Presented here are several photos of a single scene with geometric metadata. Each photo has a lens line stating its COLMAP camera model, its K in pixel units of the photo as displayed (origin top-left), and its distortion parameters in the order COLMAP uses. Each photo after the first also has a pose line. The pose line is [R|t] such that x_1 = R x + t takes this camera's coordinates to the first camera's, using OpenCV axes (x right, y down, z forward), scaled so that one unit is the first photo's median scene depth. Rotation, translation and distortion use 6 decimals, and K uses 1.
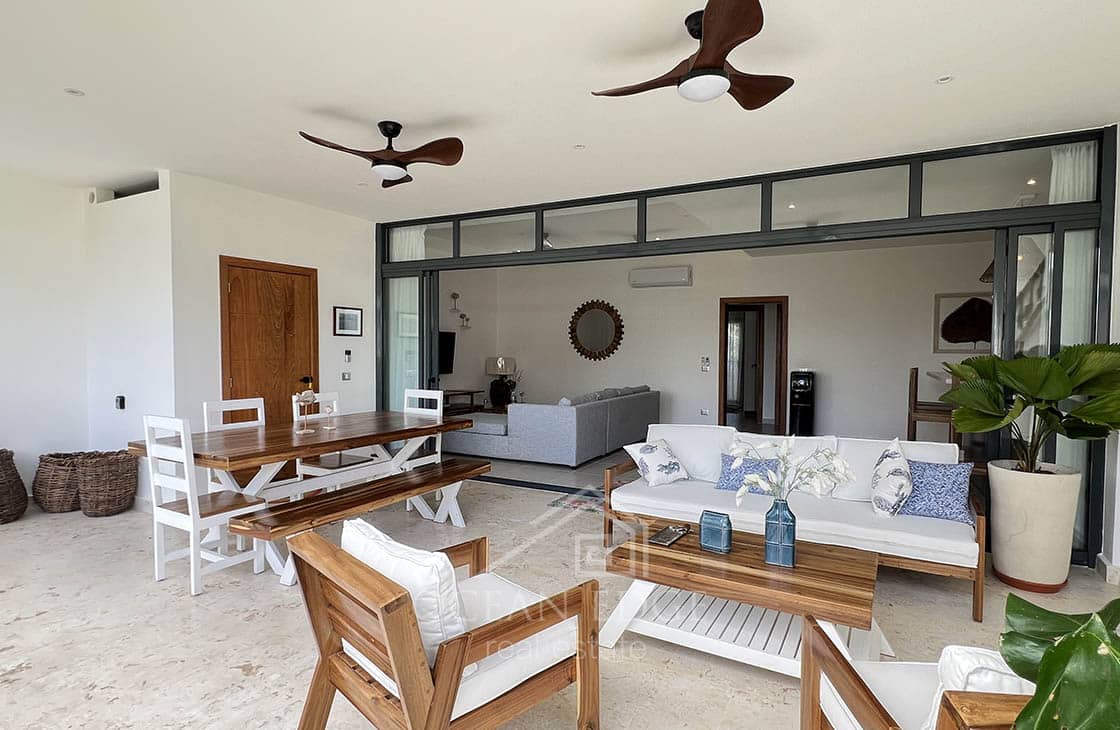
lens RADIAL K [[580.0, 0, 561.8], [0, 580.0, 372.0], [0, 0, 1]] dist [0.001734, -0.000507]
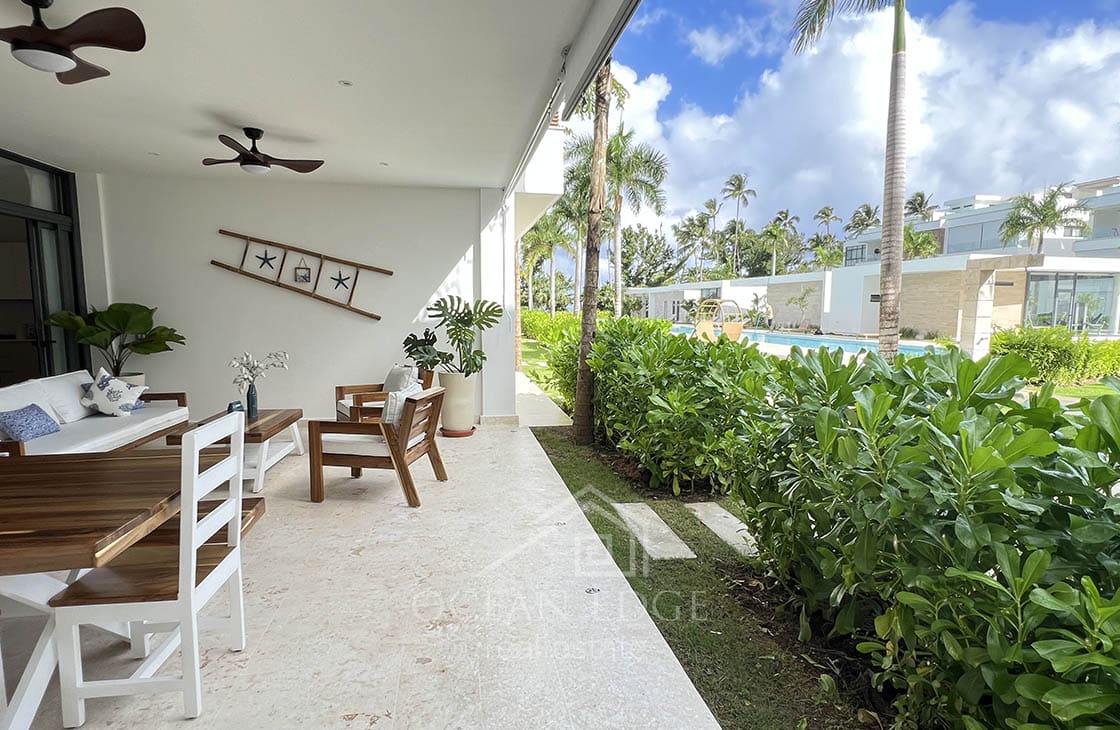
lens RADIAL K [[580.0, 0, 561.8], [0, 580.0, 372.0], [0, 0, 1]] dist [0.001734, -0.000507]
pose [[-0.629845, -0.093491, 0.771074, -0.613097], [0.027560, 0.989414, 0.142477, -0.024733], [-0.776232, 0.110989, -0.620601, 0.475124]]
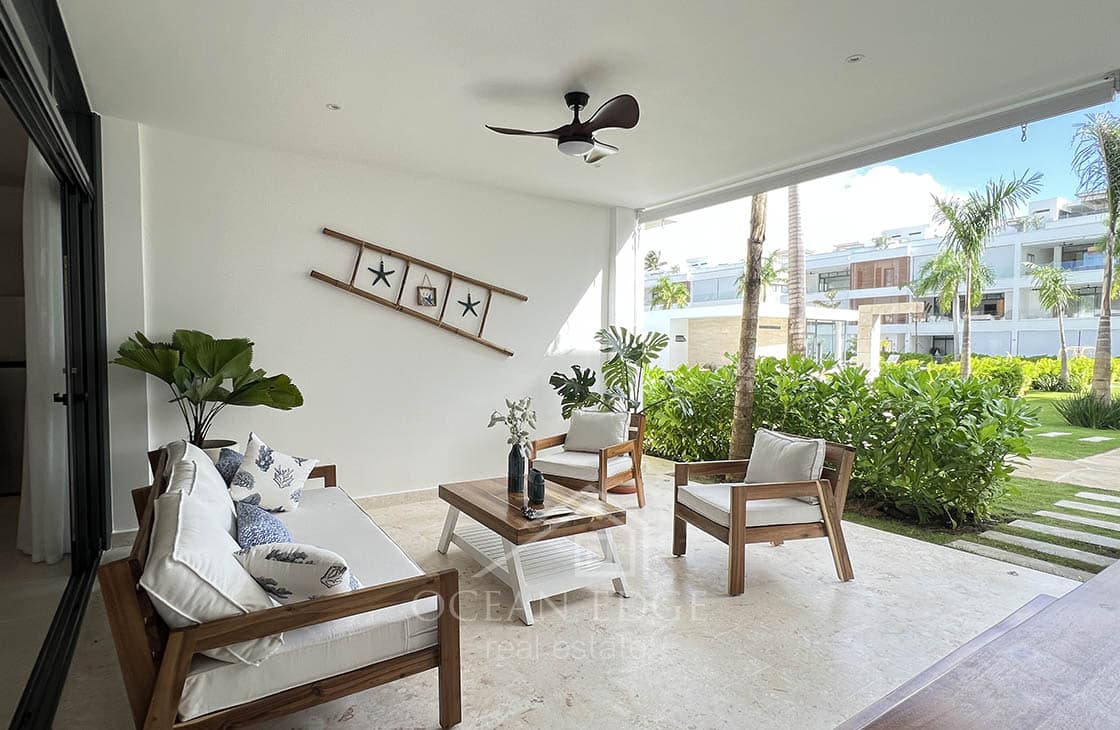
lens RADIAL K [[580.0, 0, 561.8], [0, 580.0, 372.0], [0, 0, 1]] dist [0.001734, -0.000507]
pose [[-0.887221, -0.027285, 0.460537, -0.120167], [0.012242, 0.996506, 0.082623, -0.022952], [-0.461182, 0.078942, -0.883787, 0.738603]]
